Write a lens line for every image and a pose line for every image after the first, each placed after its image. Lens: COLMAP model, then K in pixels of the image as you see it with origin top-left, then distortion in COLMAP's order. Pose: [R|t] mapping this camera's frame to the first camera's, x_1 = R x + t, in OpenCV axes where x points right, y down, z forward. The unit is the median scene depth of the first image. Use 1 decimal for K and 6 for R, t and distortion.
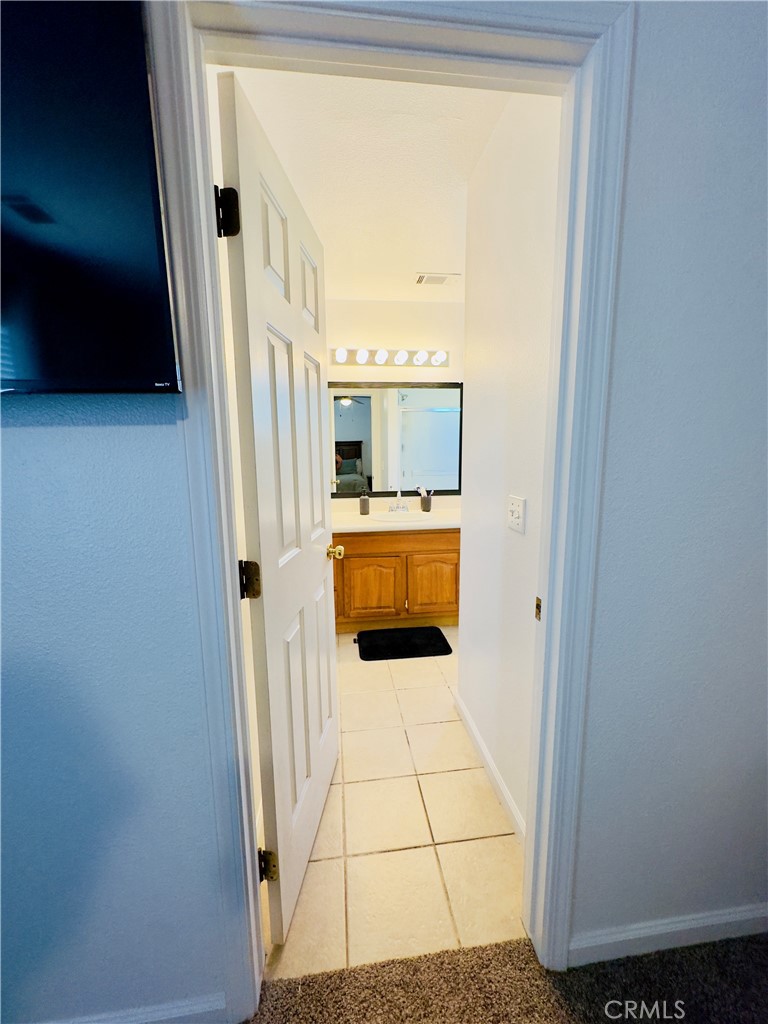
lens RADIAL K [[409.8, 0, 385.3], [0, 409.8, 511.1], [0, 0, 1]] dist [-0.002836, 0.000809]
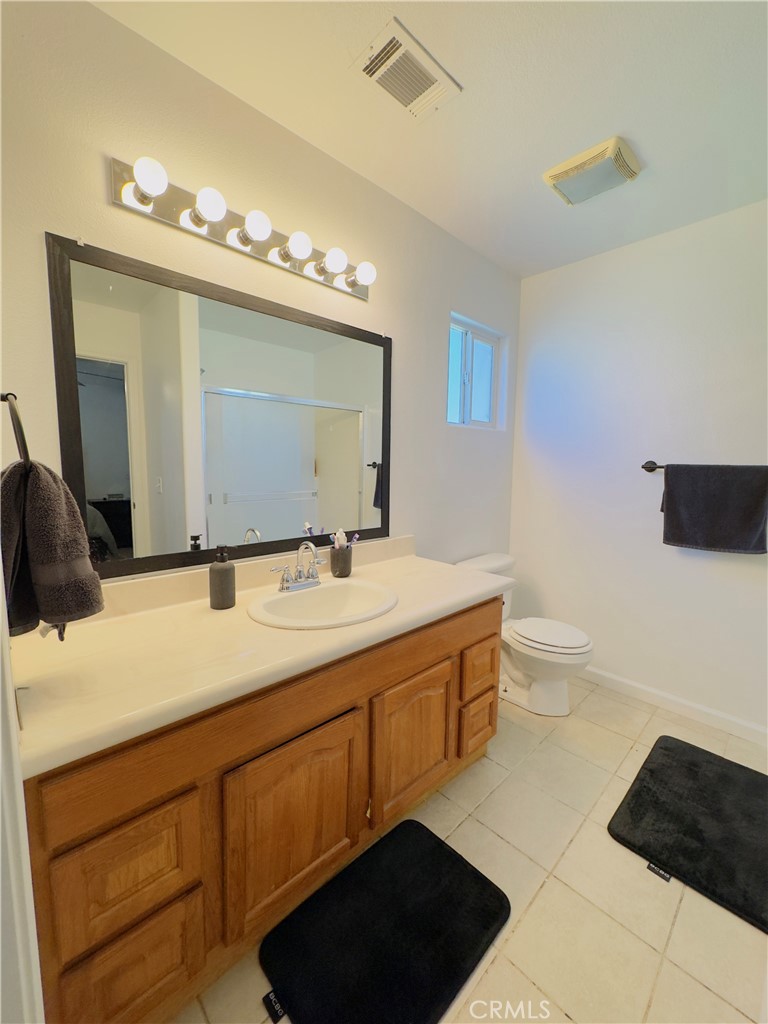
lens RADIAL K [[409.8, 0, 385.3], [0, 409.8, 511.1], [0, 0, 1]] dist [-0.002836, 0.000809]
pose [[0.805017, -0.039967, 0.591903, -0.158555], [0.062387, 0.997899, -0.017468, -0.068091], [-0.589962, 0.050989, 0.805820, 0.572573]]
